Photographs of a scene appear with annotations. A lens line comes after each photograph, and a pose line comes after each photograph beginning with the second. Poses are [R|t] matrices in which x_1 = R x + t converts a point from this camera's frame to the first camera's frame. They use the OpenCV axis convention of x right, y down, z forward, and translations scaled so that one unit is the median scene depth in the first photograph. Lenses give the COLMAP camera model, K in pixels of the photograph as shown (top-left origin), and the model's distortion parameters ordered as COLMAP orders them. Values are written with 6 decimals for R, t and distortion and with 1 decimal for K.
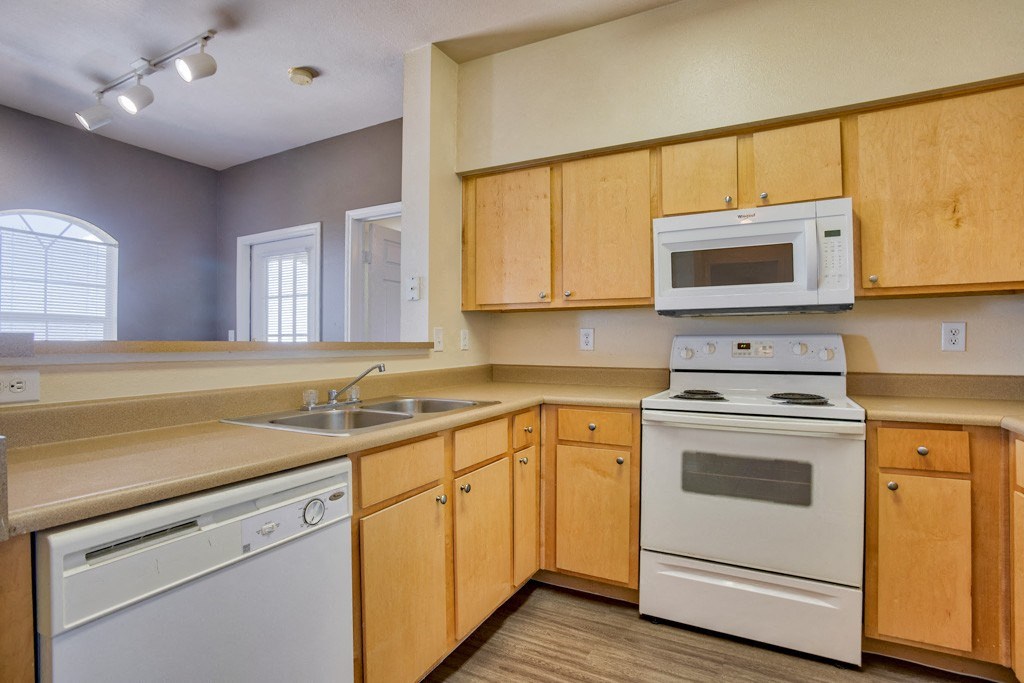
lens RADIAL K [[513.3, 0, 513.1], [0, 513.3, 337.6], [0, 0, 1]] dist [-0.017878, 0.000491]
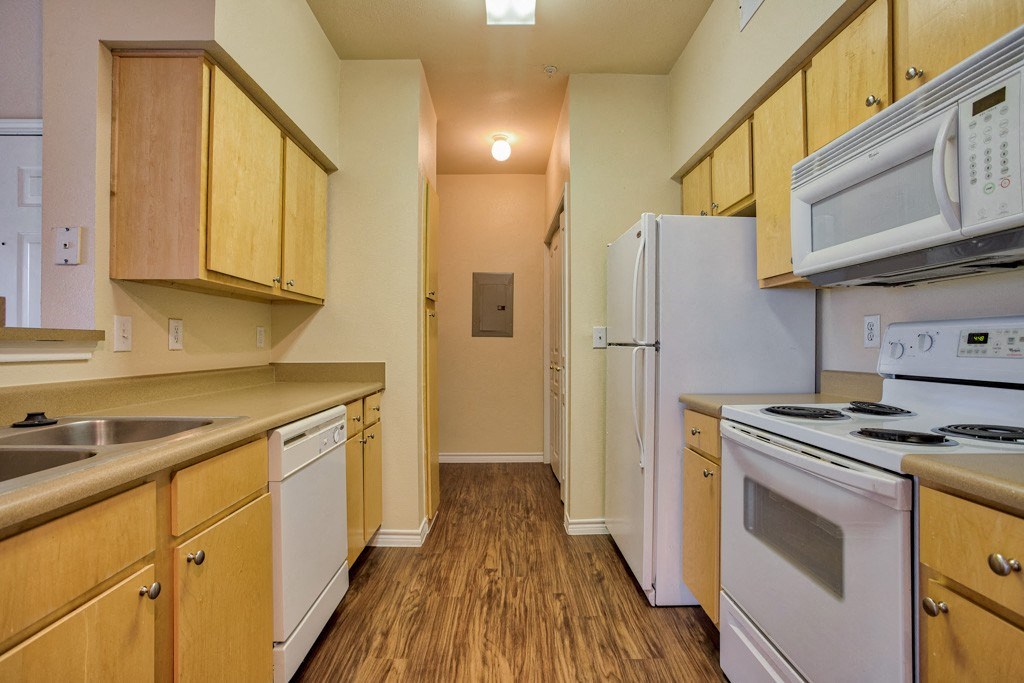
lens RADIAL K [[513.3, 0, 514.4], [0, 513.3, 342.0], [0, 0, 1]] dist [-0.017878, 0.000491]
pose [[0.476362, 0.003897, -0.879240, 0.698127], [0.006894, 0.999943, 0.008167, 0.012996], [0.879222, -0.009952, 0.476308, 0.287497]]
